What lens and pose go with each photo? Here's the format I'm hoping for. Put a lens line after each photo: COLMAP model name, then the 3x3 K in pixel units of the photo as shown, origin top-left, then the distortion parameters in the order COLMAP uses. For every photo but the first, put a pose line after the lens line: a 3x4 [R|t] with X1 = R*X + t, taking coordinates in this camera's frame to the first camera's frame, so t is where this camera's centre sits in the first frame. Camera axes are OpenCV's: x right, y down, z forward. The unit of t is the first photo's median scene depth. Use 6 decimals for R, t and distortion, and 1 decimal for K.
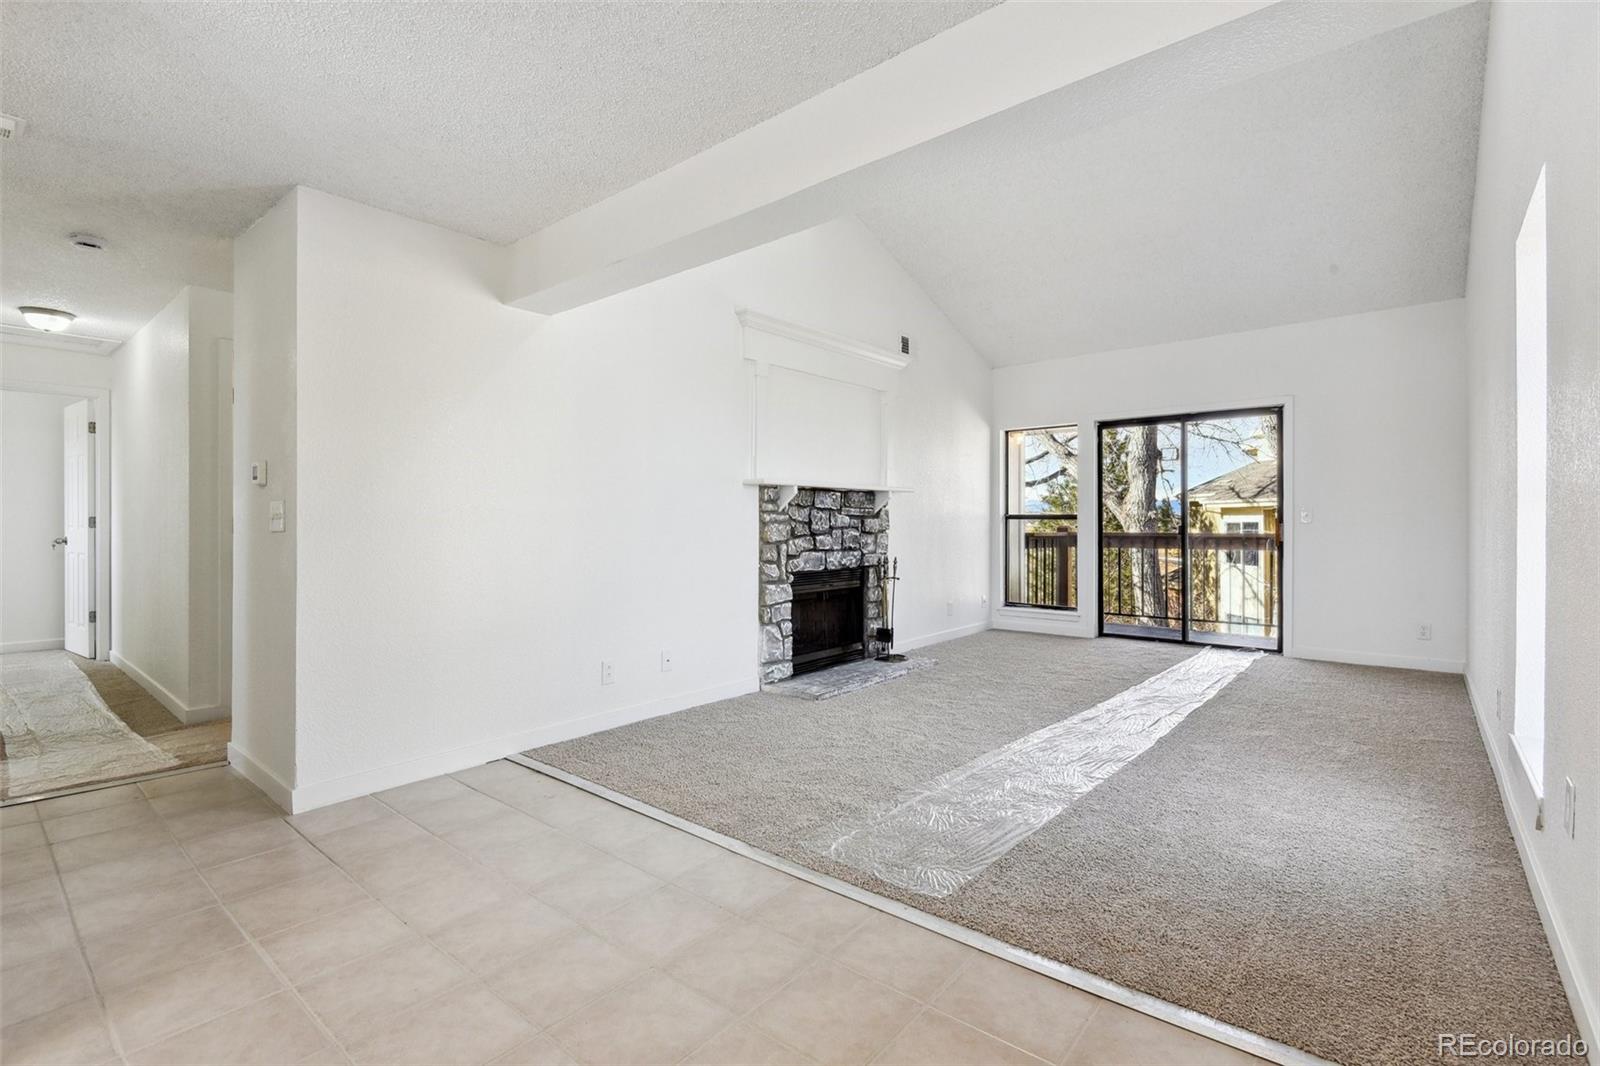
lens RADIAL K [[739.3, 0, 812.3], [0, 739.3, 521.2], [0, 0, 1]] dist [0.014082, -0.004911]
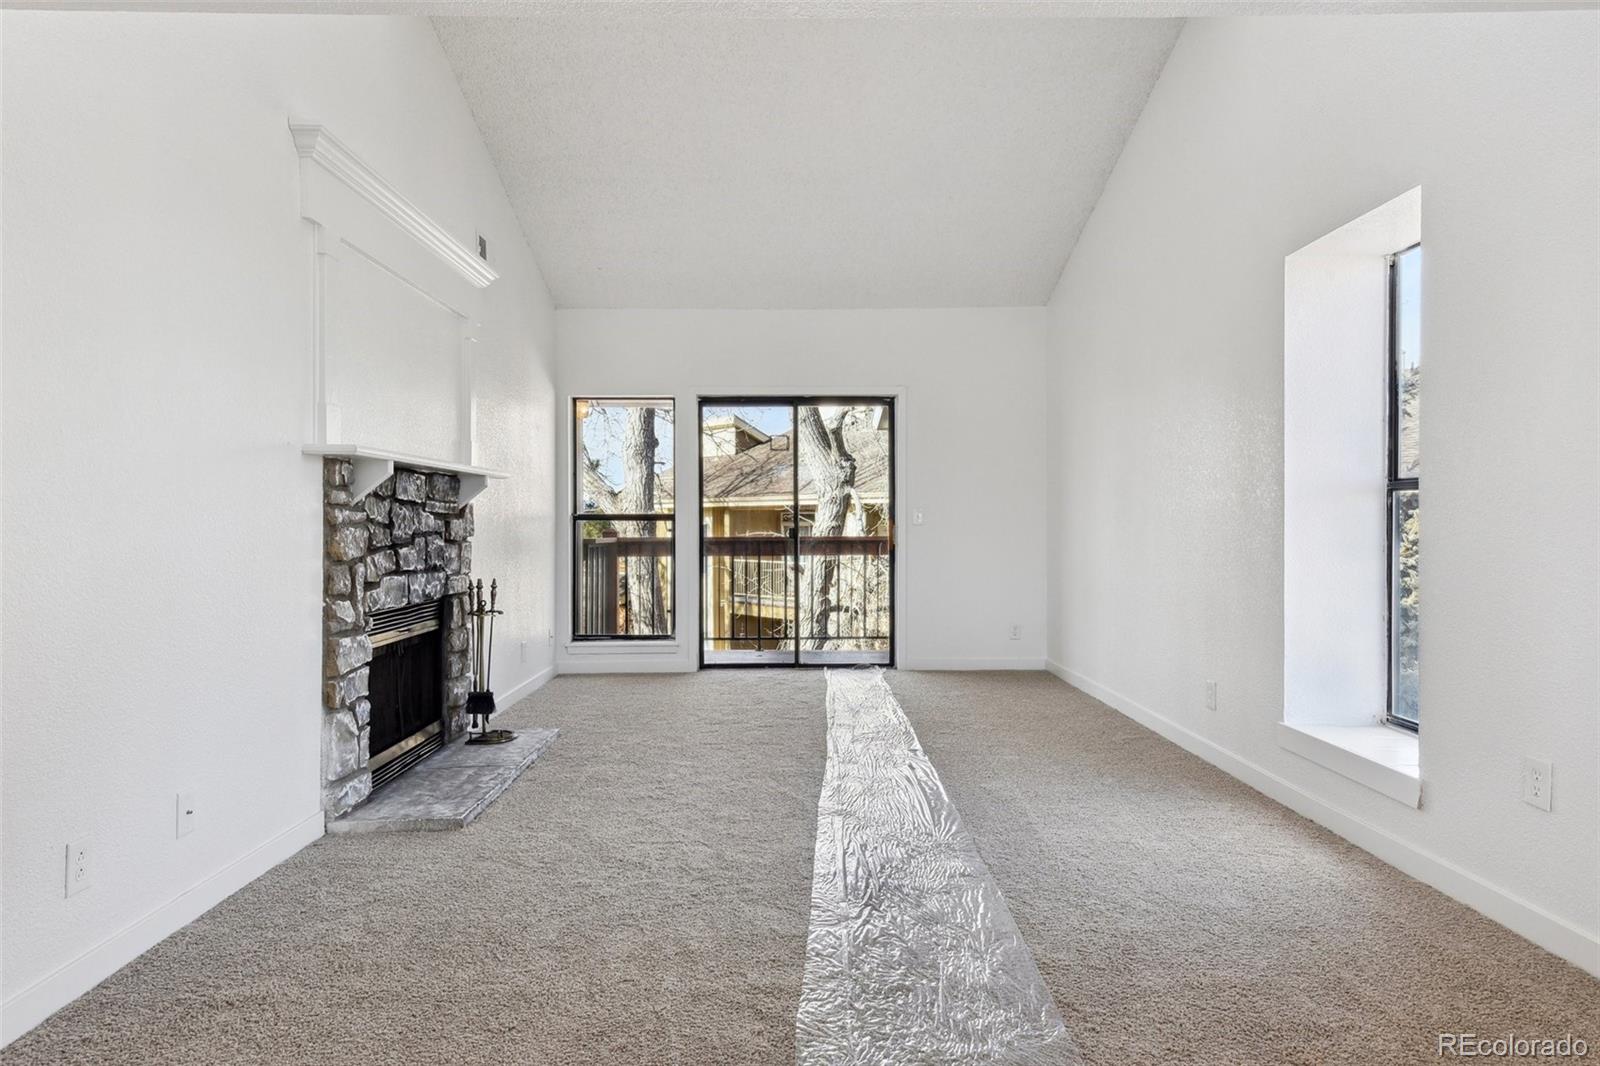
lens RADIAL K [[951.4, 0, 827.0], [0, 951.4, 522.5], [0, 0, 1]] dist [0.054776, -0.008192]
pose [[0.756817, -0.001000, 0.653626, -0.234140], [0.002042, 0.999998, -0.000835, 0.000968], [-0.653623, 0.001966, 0.756817, 0.198309]]
